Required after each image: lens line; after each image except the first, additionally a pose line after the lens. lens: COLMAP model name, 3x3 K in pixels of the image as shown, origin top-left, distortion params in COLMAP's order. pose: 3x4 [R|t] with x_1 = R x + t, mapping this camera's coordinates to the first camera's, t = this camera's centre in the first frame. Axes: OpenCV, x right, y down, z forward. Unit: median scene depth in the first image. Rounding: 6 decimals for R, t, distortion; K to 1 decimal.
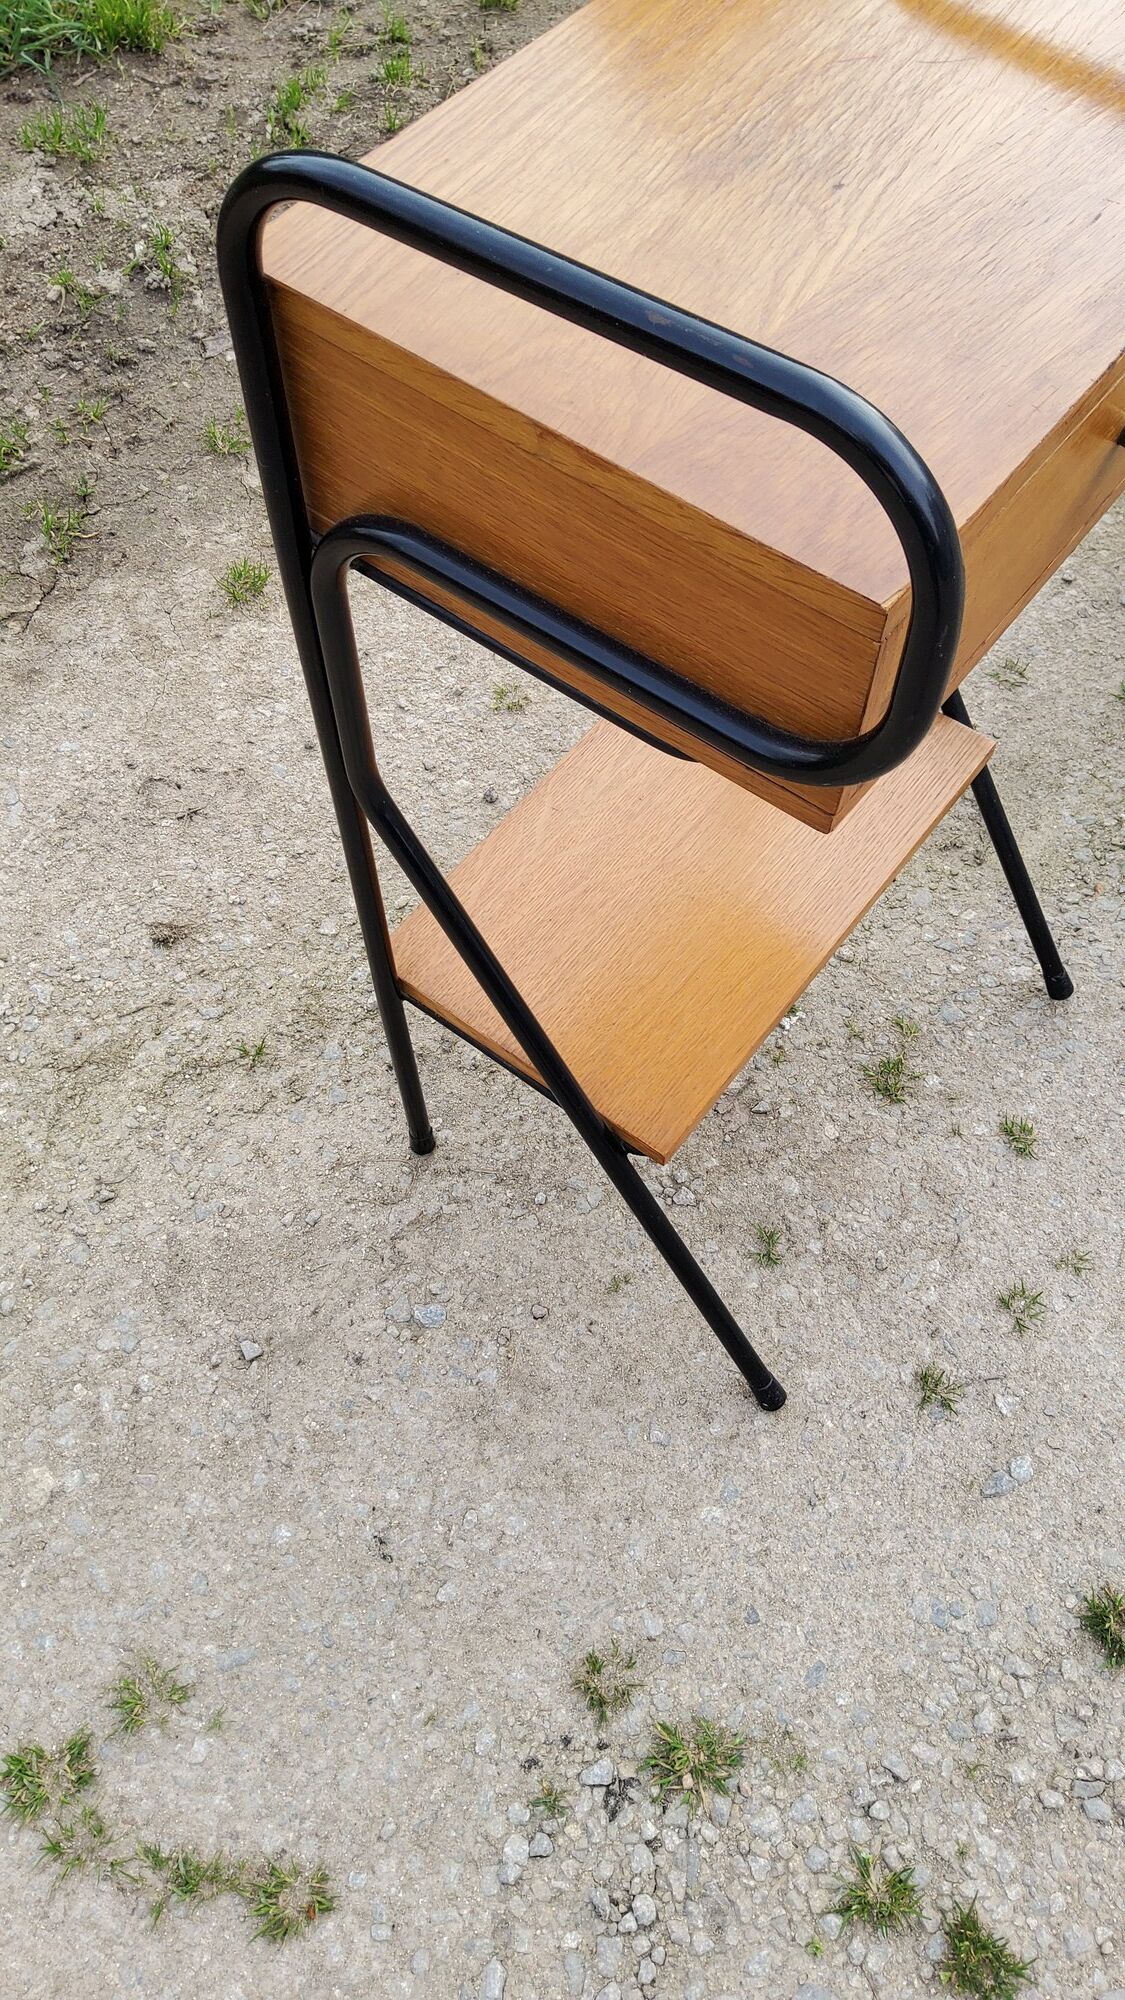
lens RADIAL K [[1451.0, 0, 566.8], [0, 1451.0, 1008.9], [0, 0, 1]] dist [0.060104, -0.098494]
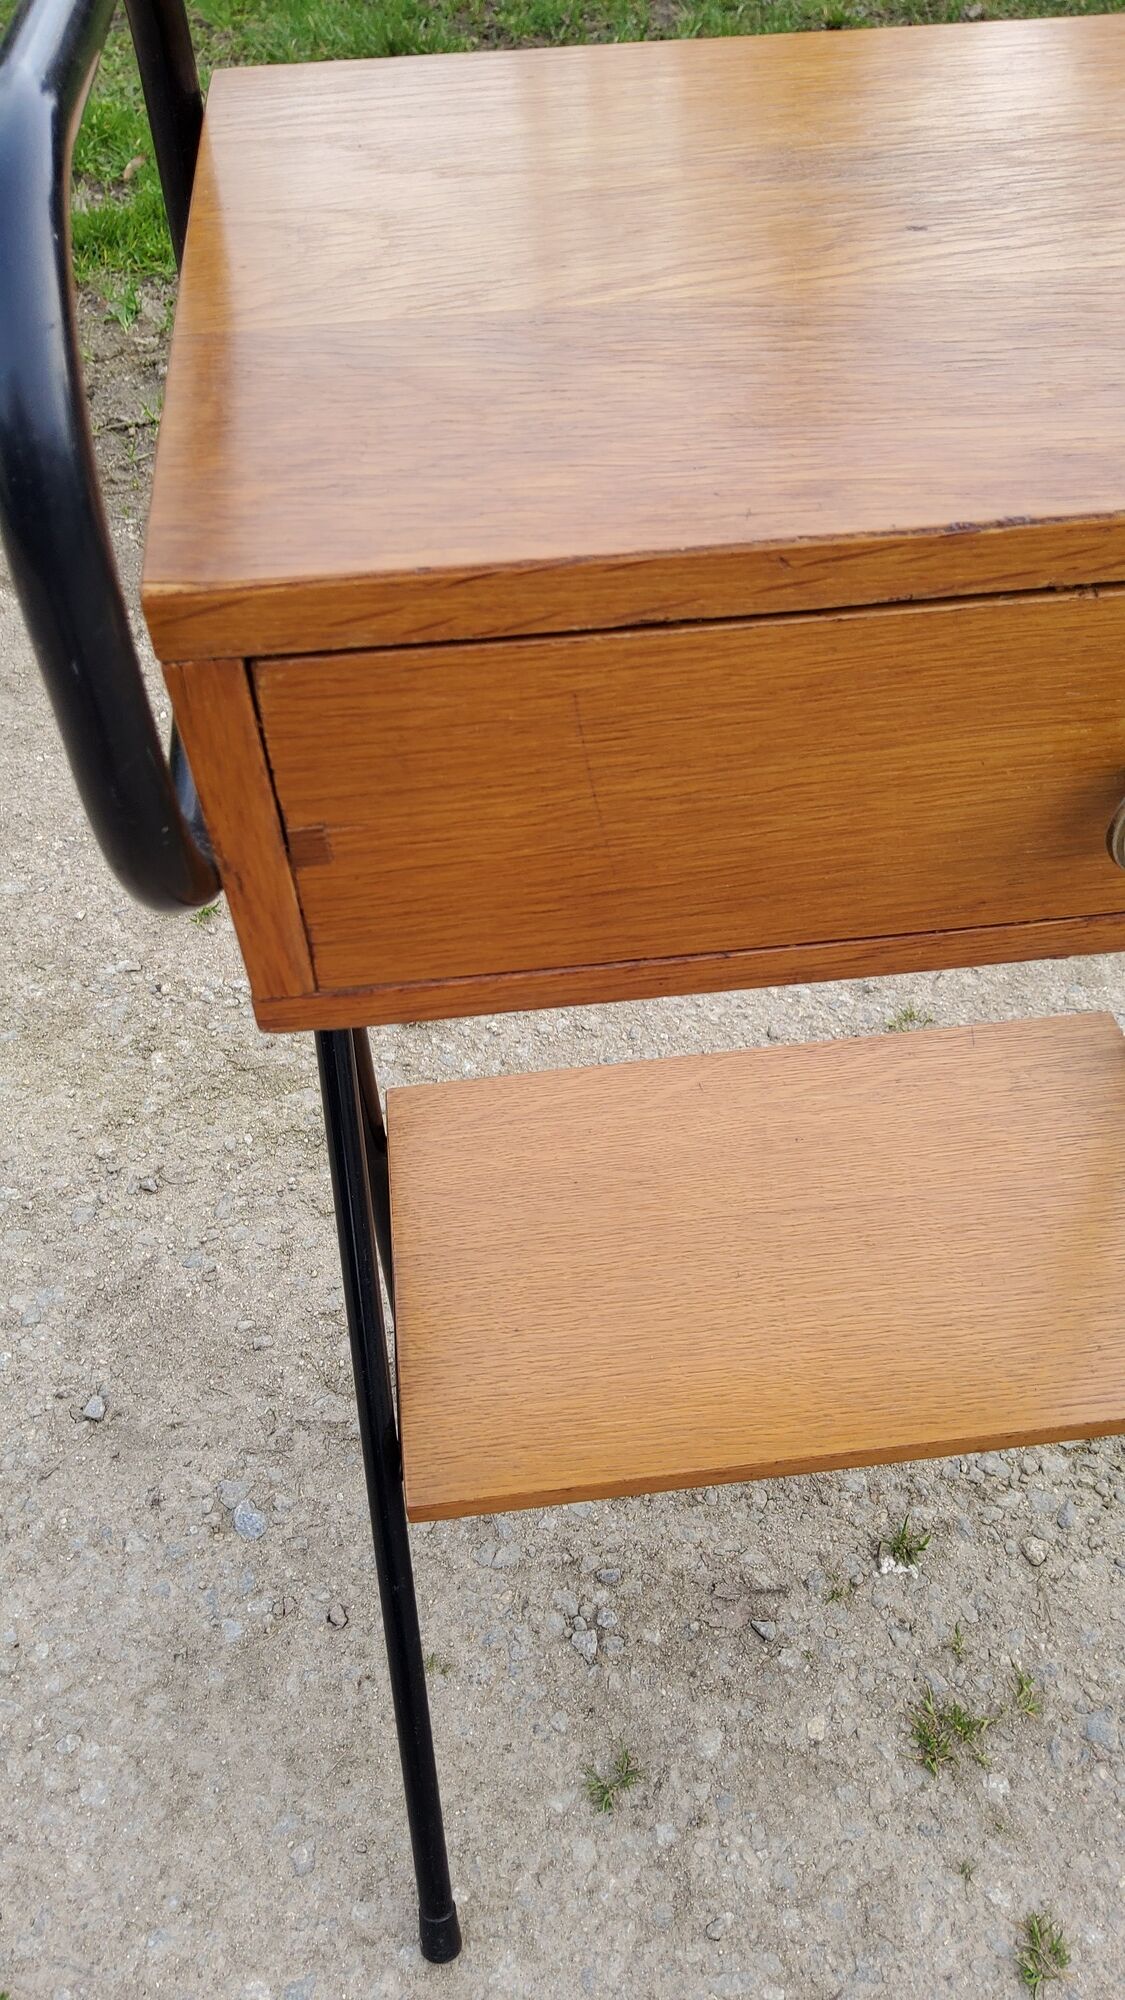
lens RADIAL K [[1504.0, 0, 564.4], [0, 1504.0, 1013.1], [0, 0, 1]] dist [0.059920, -0.111620]
pose [[0.696259, 0.515648, -0.499330, 0.281800], [-0.610995, 0.790848, -0.035270, -0.083024], [0.376708, 0.329645, 0.865693, 0.231342]]
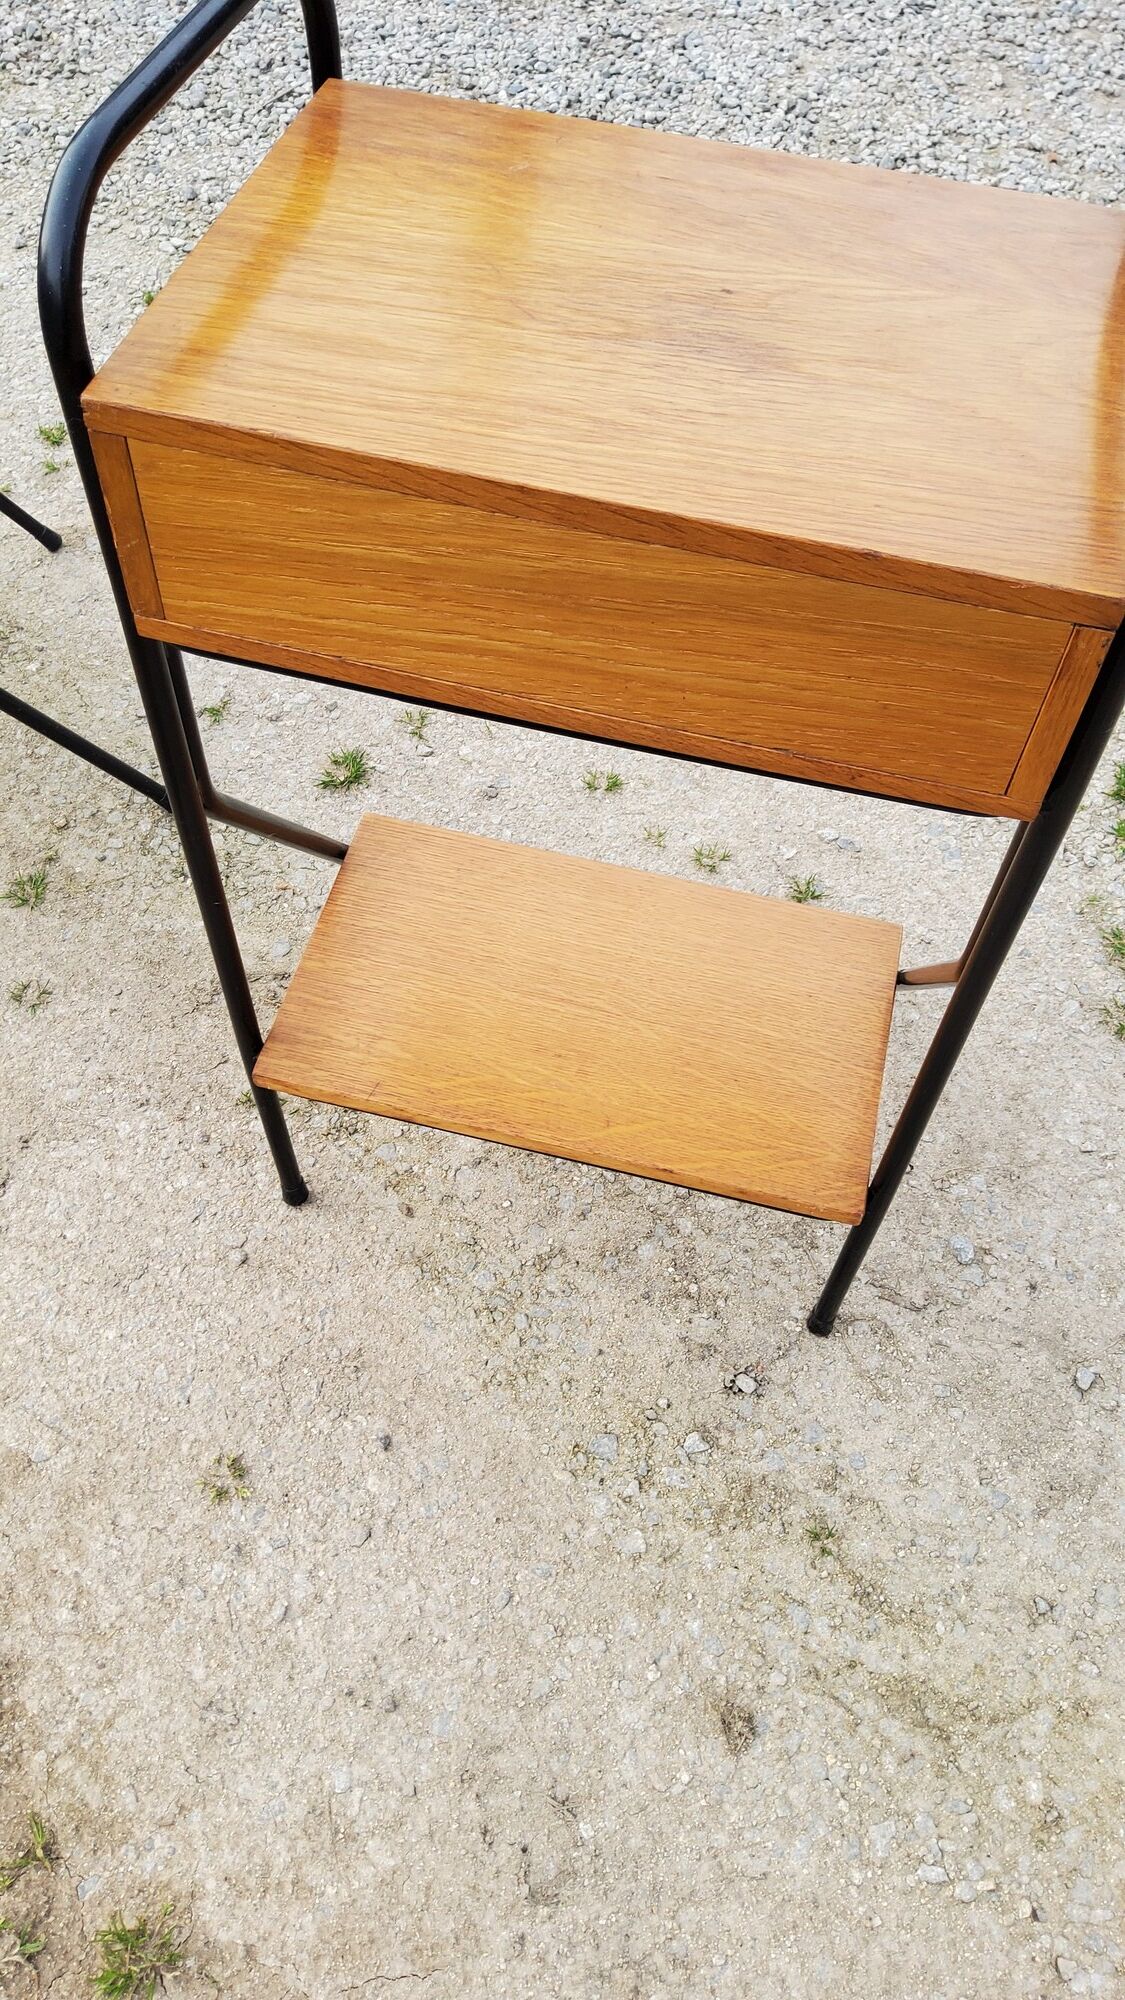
lens RADIAL K [[1504.0, 0, 579.0], [0, 1504.0, 1005.5], [0, 0, 1]] dist [0.059920, -0.111620]
pose [[-0.408777, -0.757636, 0.508812, -0.386146], [0.769837, 0.013176, 0.638104, -0.681714], [-0.490155, 0.652545, 0.577870, 0.349518]]
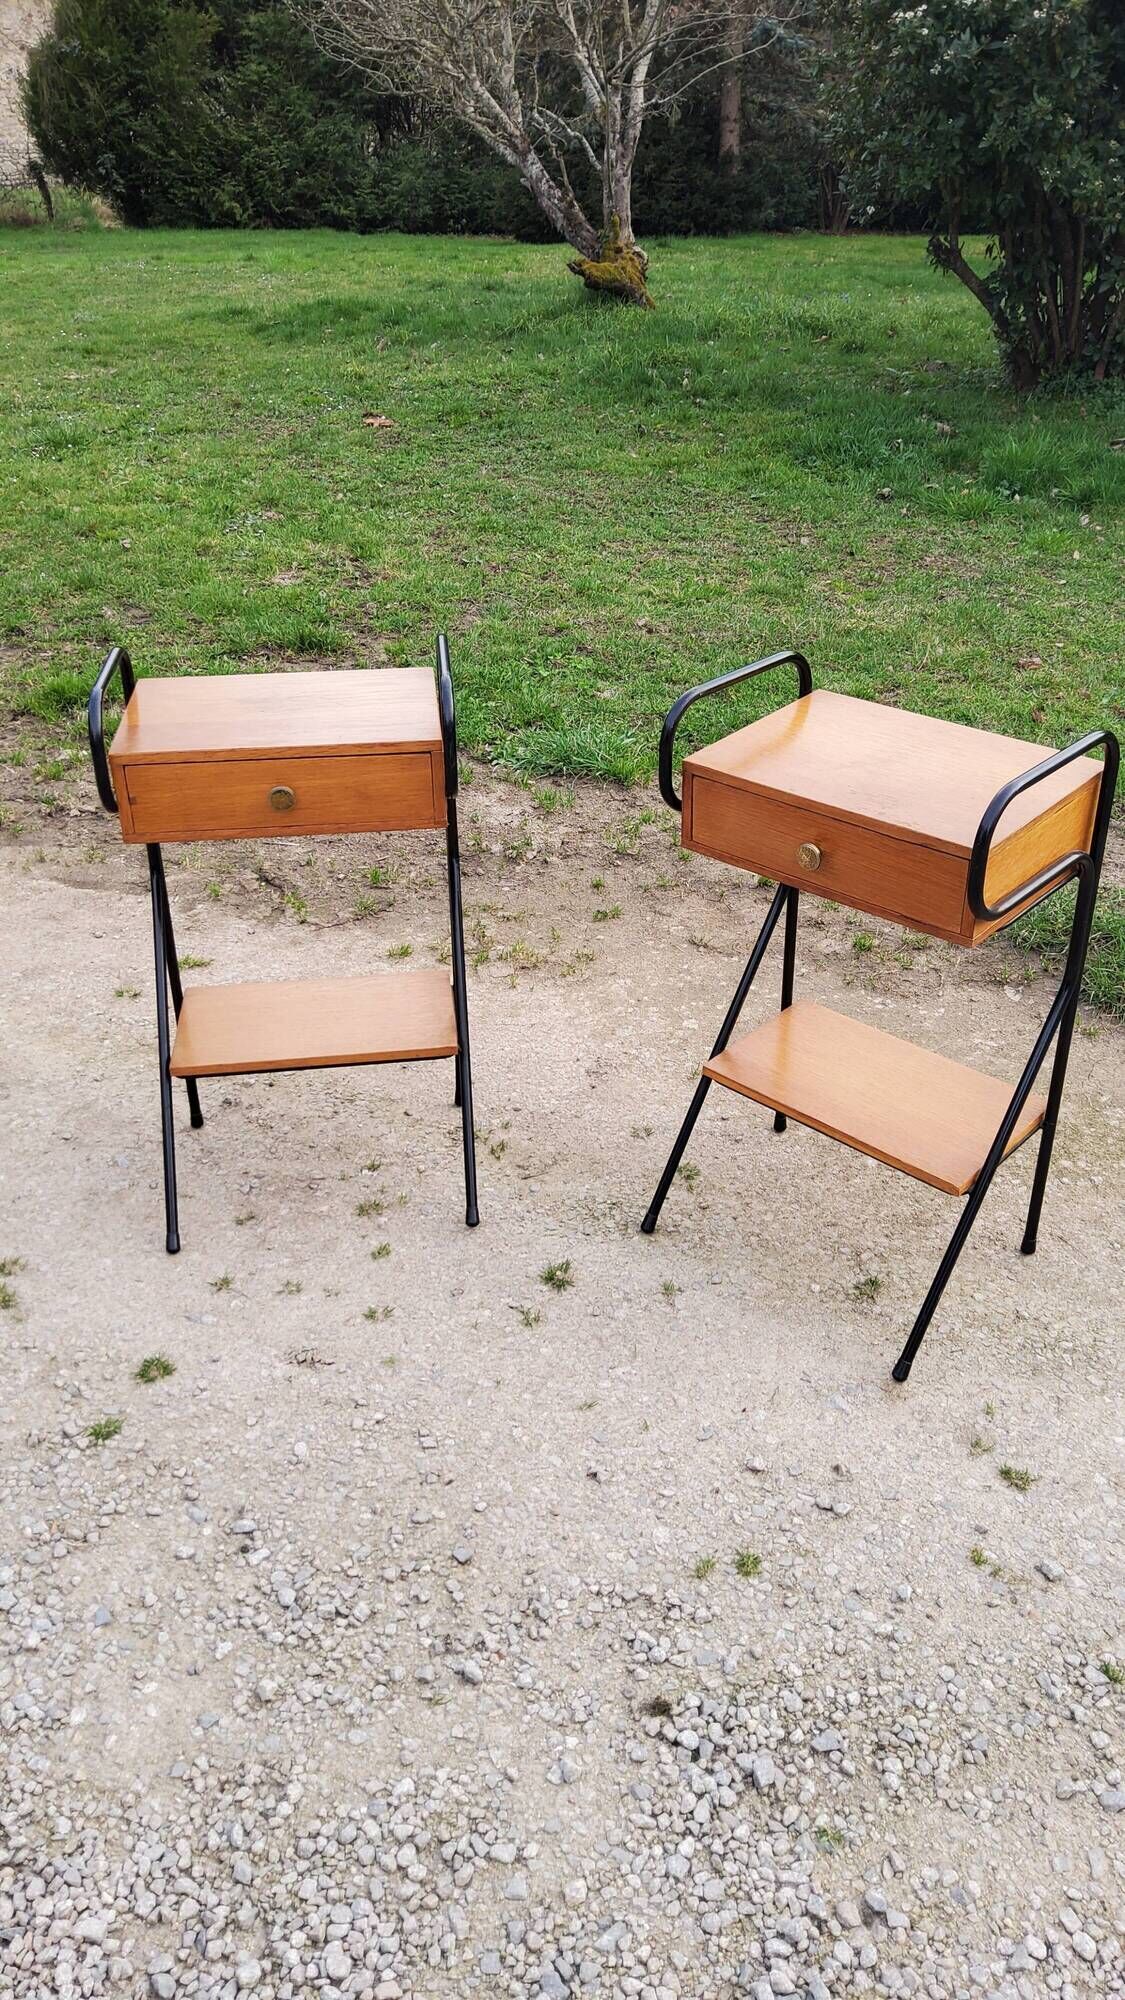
lens RADIAL K [[1487.5, 0, 575.2], [0, 1487.5, 987.3], [0, 0, 1]] dist [0.077192, -0.118805]
pose [[0.703430, 0.341509, -0.623344, 1.520309], [-0.615039, 0.732038, -0.292999, 0.241519], [0.356250, 0.589485, 0.724979, -0.453068]]
